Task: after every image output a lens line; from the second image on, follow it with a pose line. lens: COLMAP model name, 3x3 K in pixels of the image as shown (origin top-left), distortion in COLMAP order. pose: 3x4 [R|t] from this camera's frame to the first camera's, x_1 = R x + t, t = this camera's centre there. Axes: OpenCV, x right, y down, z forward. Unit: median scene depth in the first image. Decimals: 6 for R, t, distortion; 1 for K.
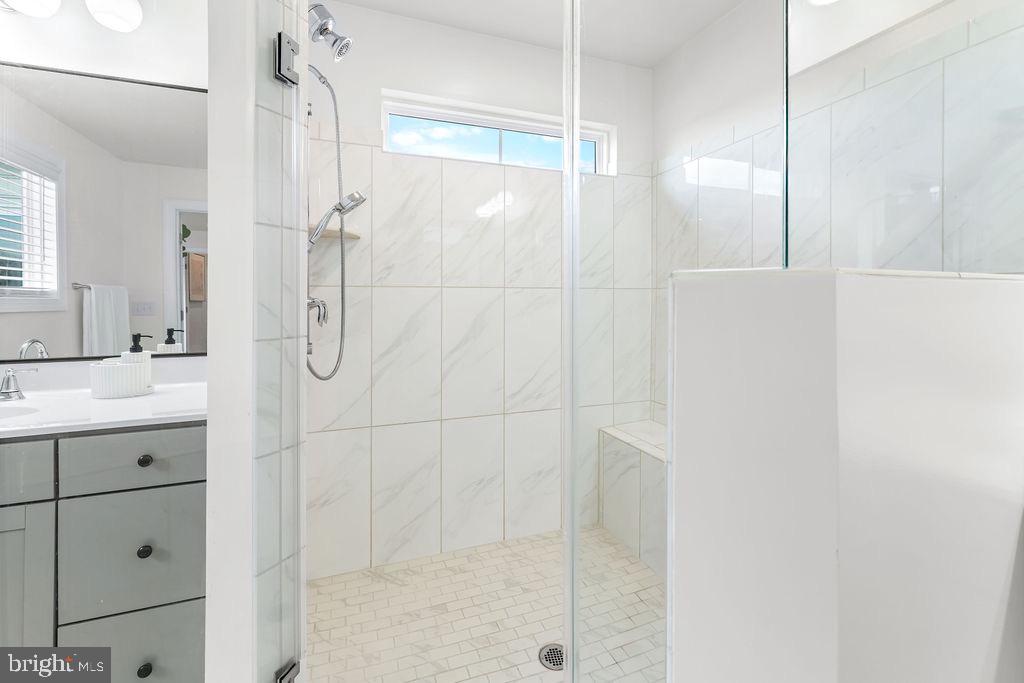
lens RADIAL K [[452.5, 0, 511.3], [0, 452.5, 308.9], [0, 0, 1]] dist [0.004825, -0.001893]
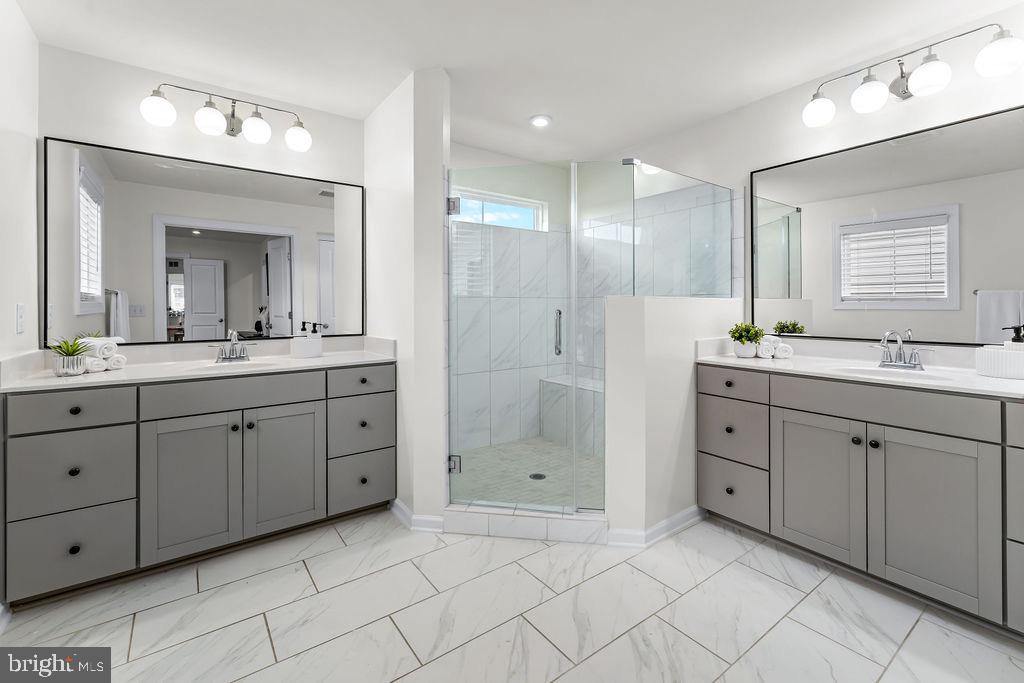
lens RADIAL K [[452.5, 0, 518.0], [0, 452.5, 306.6], [0, 0, 1]] dist [0.004825, -0.001893]
pose [[0.960844, 0.000193, 0.277089, -0.387059], [0.003333, 0.999919, -0.012256, 0.010178], [-0.277069, 0.012700, 0.960766, -0.669877]]
